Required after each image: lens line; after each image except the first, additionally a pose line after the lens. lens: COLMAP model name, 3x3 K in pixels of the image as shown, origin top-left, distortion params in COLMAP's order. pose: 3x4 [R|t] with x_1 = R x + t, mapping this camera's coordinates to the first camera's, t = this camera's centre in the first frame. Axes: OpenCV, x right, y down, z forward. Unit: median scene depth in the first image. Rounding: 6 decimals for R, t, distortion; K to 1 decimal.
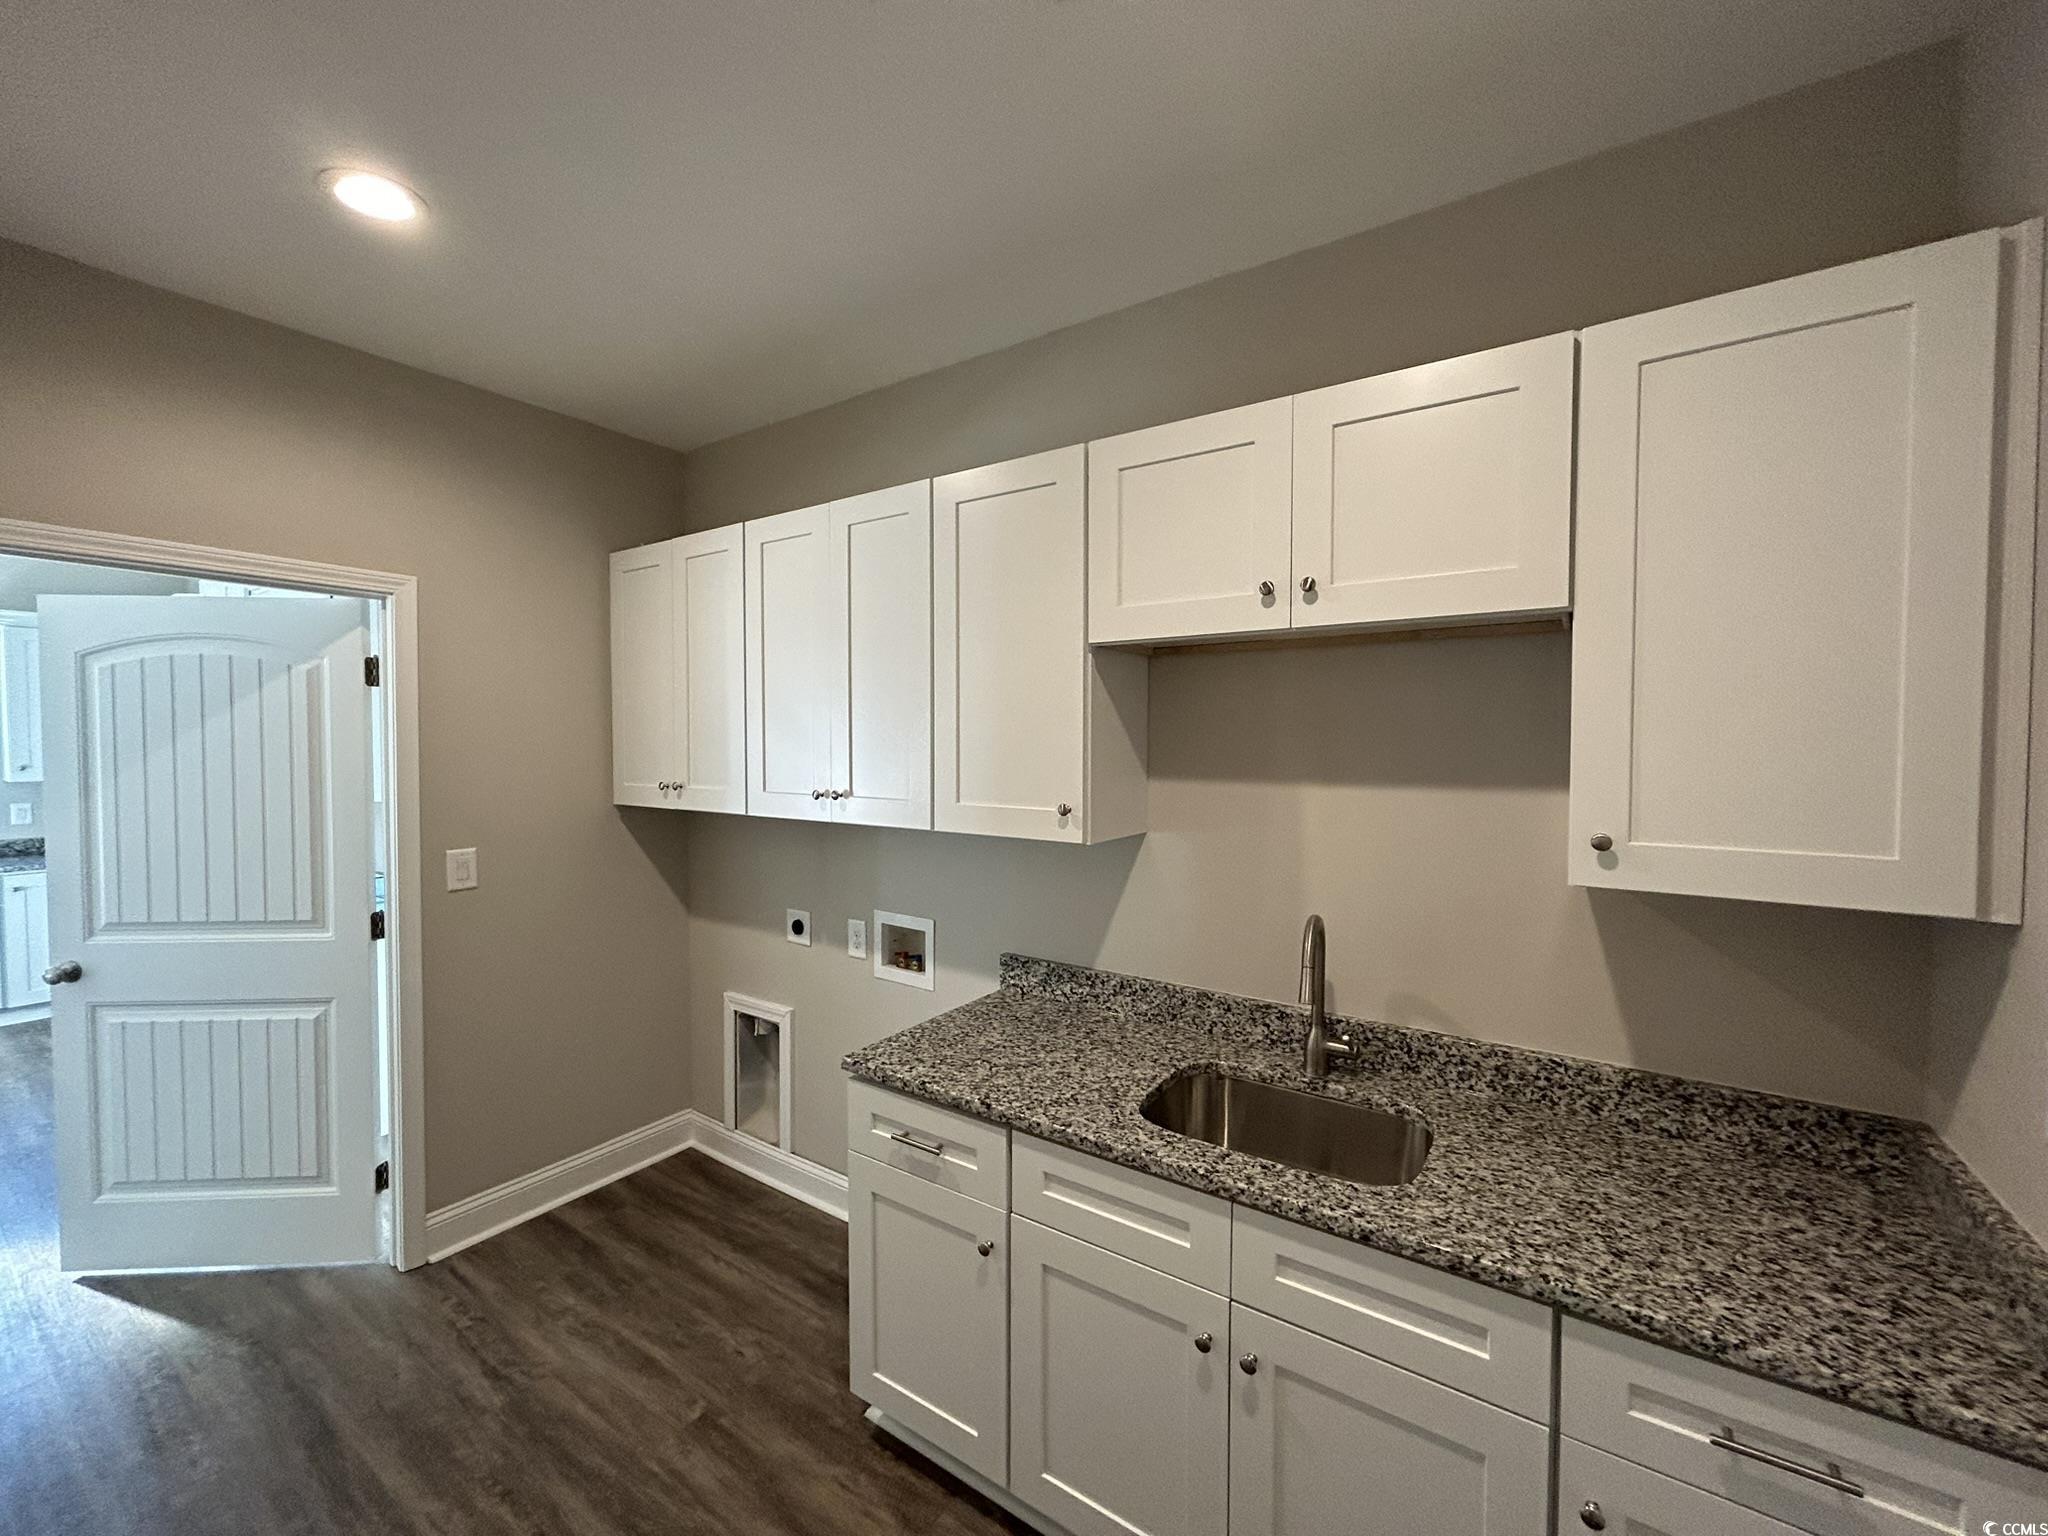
lens RADIAL K [[823.5, 0, 1022.8], [0, 823.5, 763.4], [0, 0, 1]] dist [-0.002498, 0.001619]
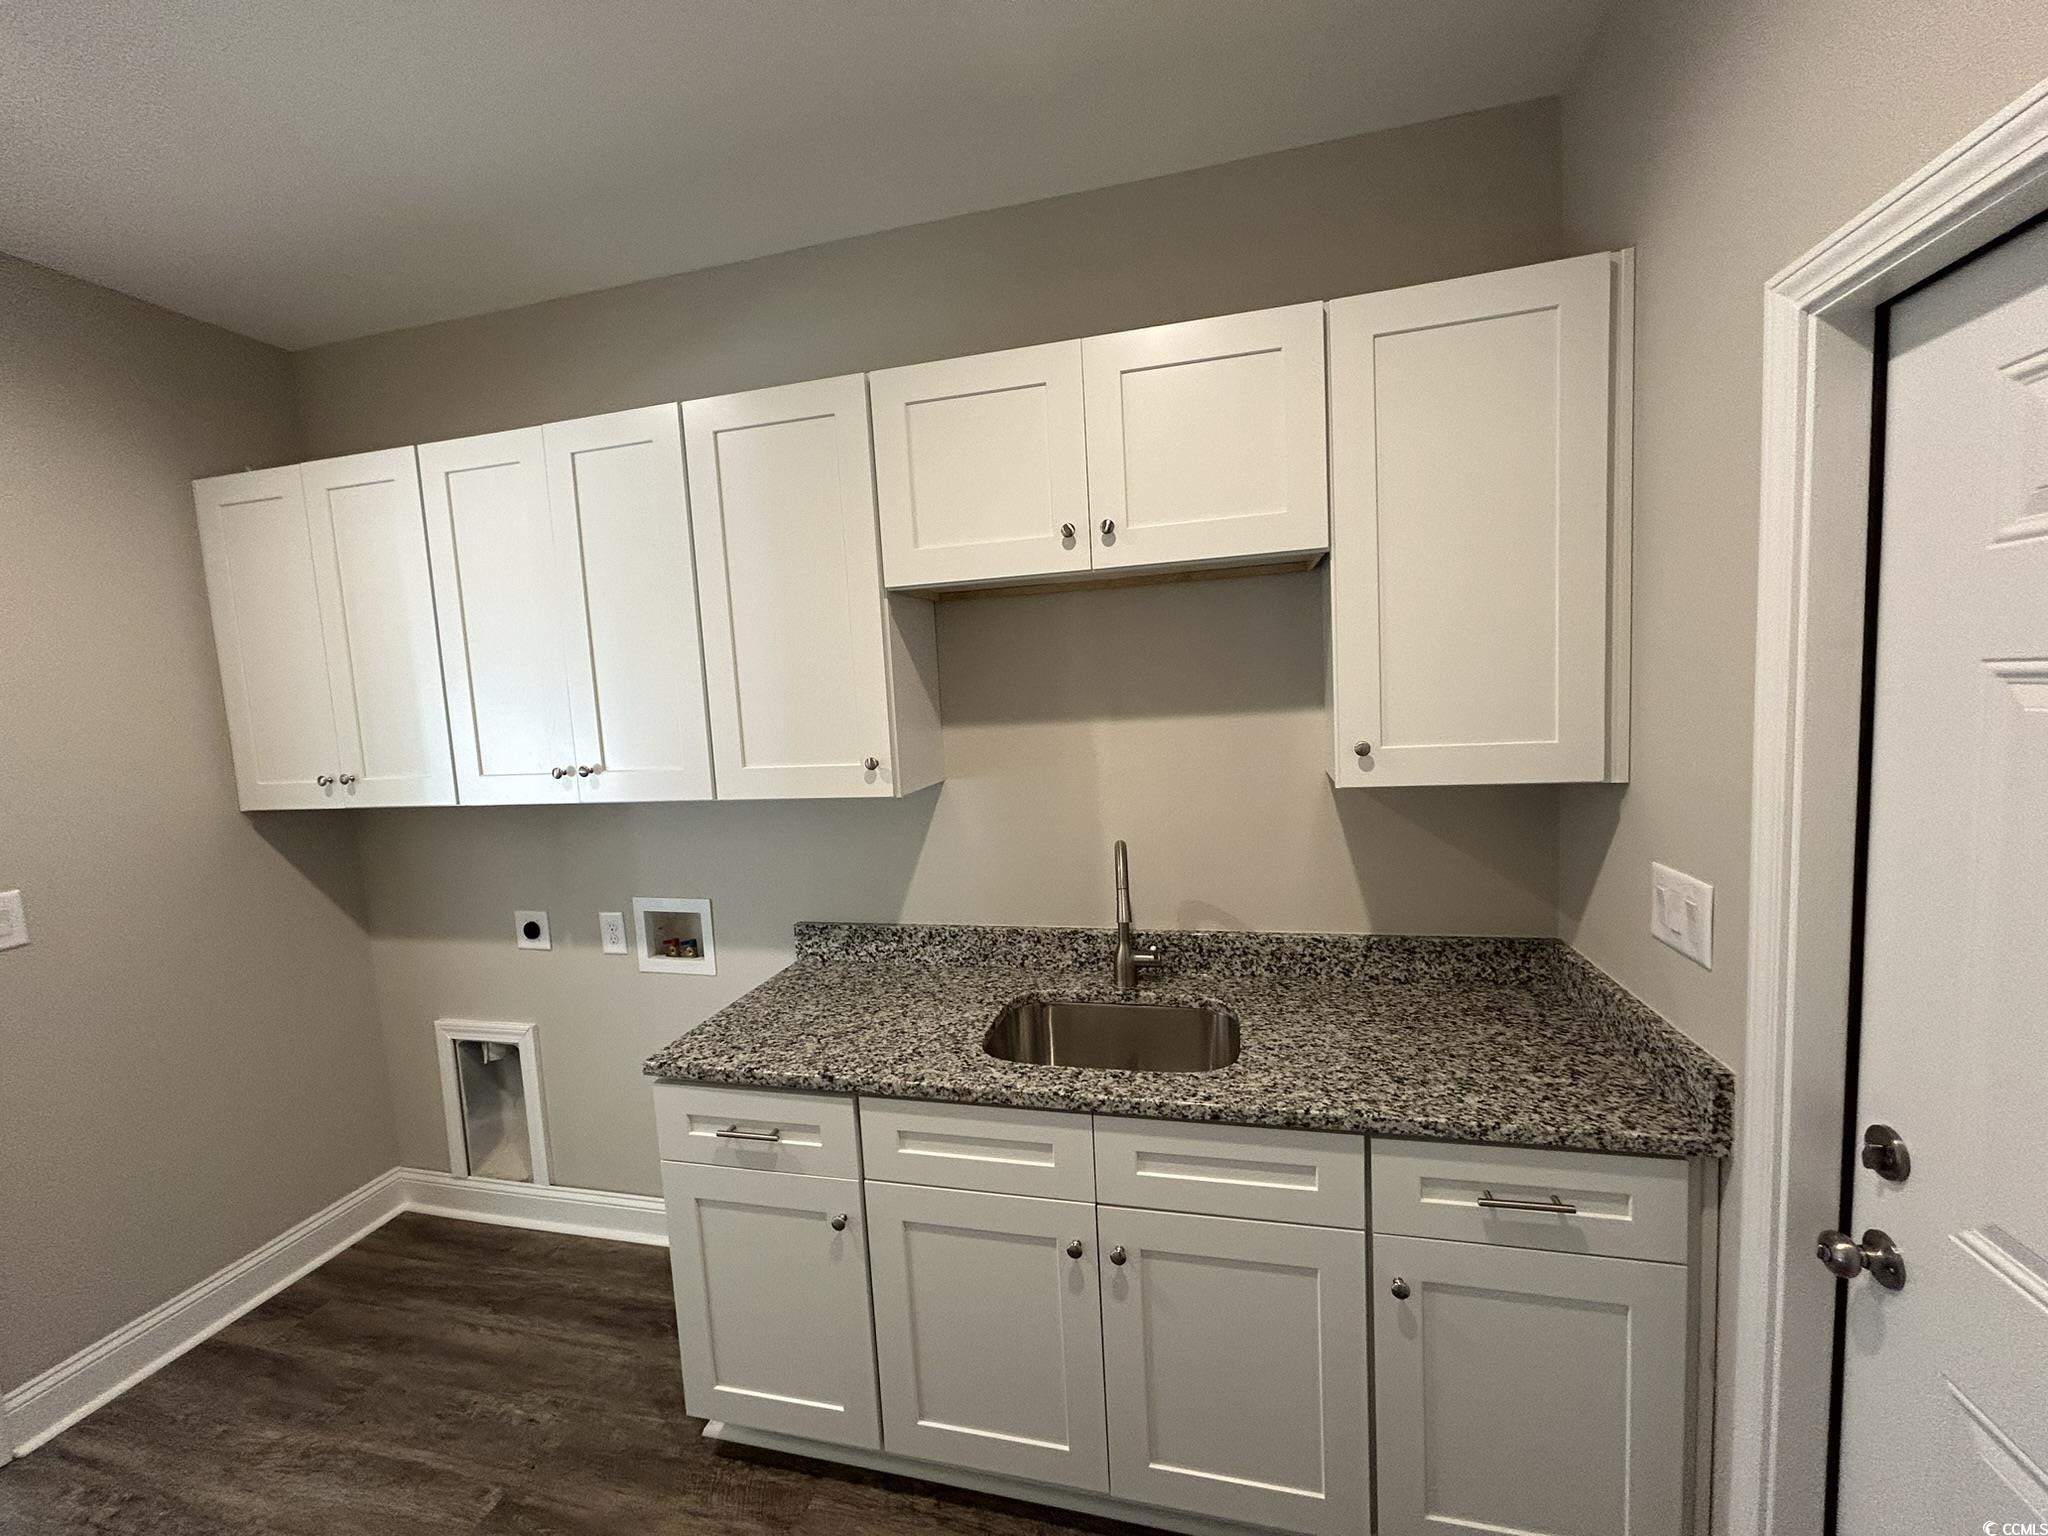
lens RADIAL K [[823.5, 0, 1022.8], [0, 823.5, 763.4], [0, 0, 1]] dist [-0.002498, 0.001619]
pose [[0.936146, -0.084067, 0.341413, -0.121372], [0.065941, 0.995745, 0.064377, 0.006571], [-0.345372, -0.037753, 0.937706, 0.042032]]
